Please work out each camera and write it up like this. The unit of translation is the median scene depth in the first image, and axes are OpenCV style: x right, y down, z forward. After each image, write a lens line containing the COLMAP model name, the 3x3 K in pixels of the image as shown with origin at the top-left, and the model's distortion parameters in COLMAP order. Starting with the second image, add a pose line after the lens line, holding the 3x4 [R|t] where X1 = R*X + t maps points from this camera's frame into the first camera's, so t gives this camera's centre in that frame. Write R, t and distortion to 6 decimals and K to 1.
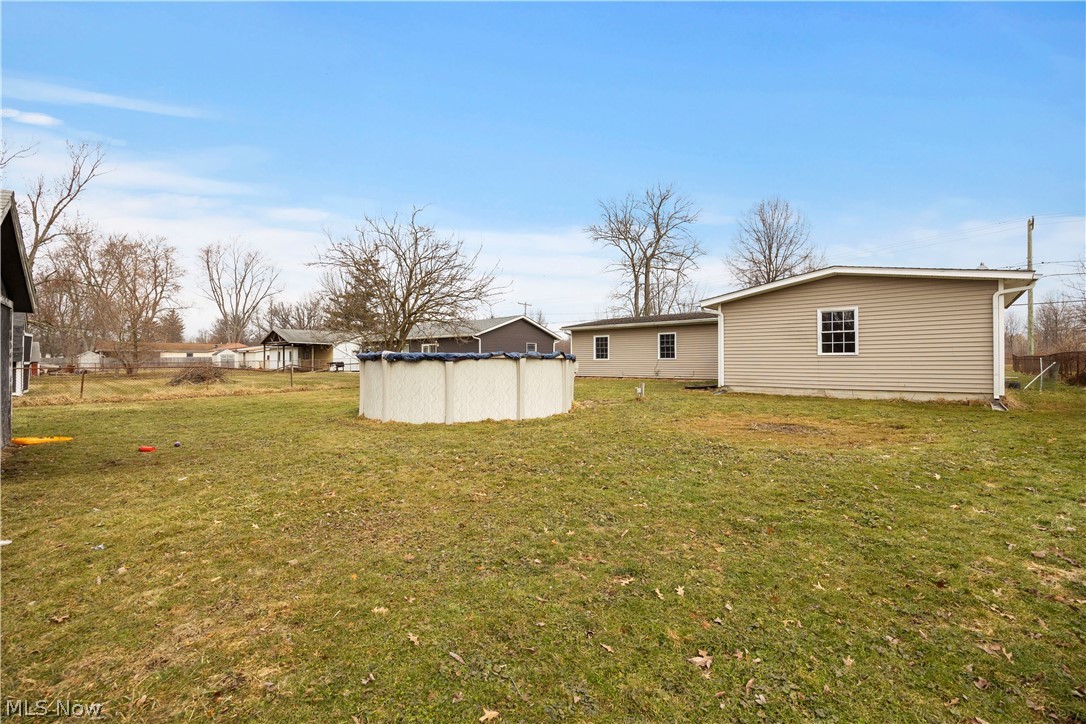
lens RADIAL K [[509.3, 0, 542.4], [0, 509.3, 364.6], [0, 0, 1]] dist [0.000373, -0.000003]
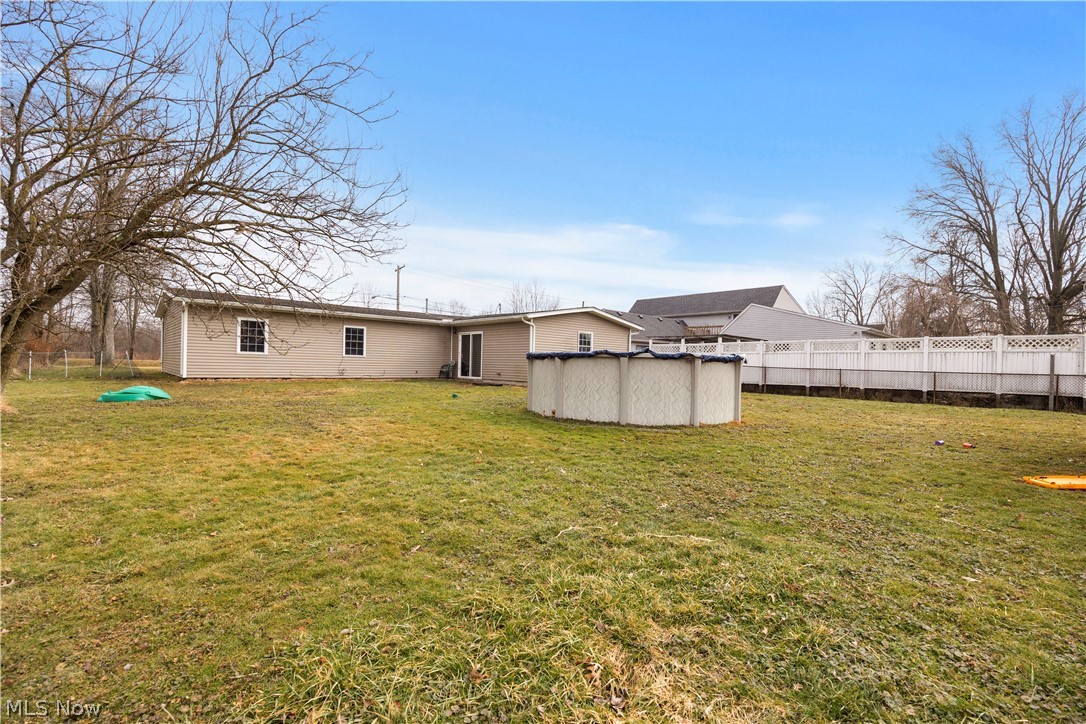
lens RADIAL K [[509.3, 0, 541.9], [0, 509.3, 365.2], [0, 0, 1]] dist [0.000373, -0.000003]
pose [[0.016751, 0.013148, 0.999773, -0.633178], [-0.014359, 0.999814, -0.012908, 0.011278], [-0.999757, -0.014140, 0.016937, 0.663389]]
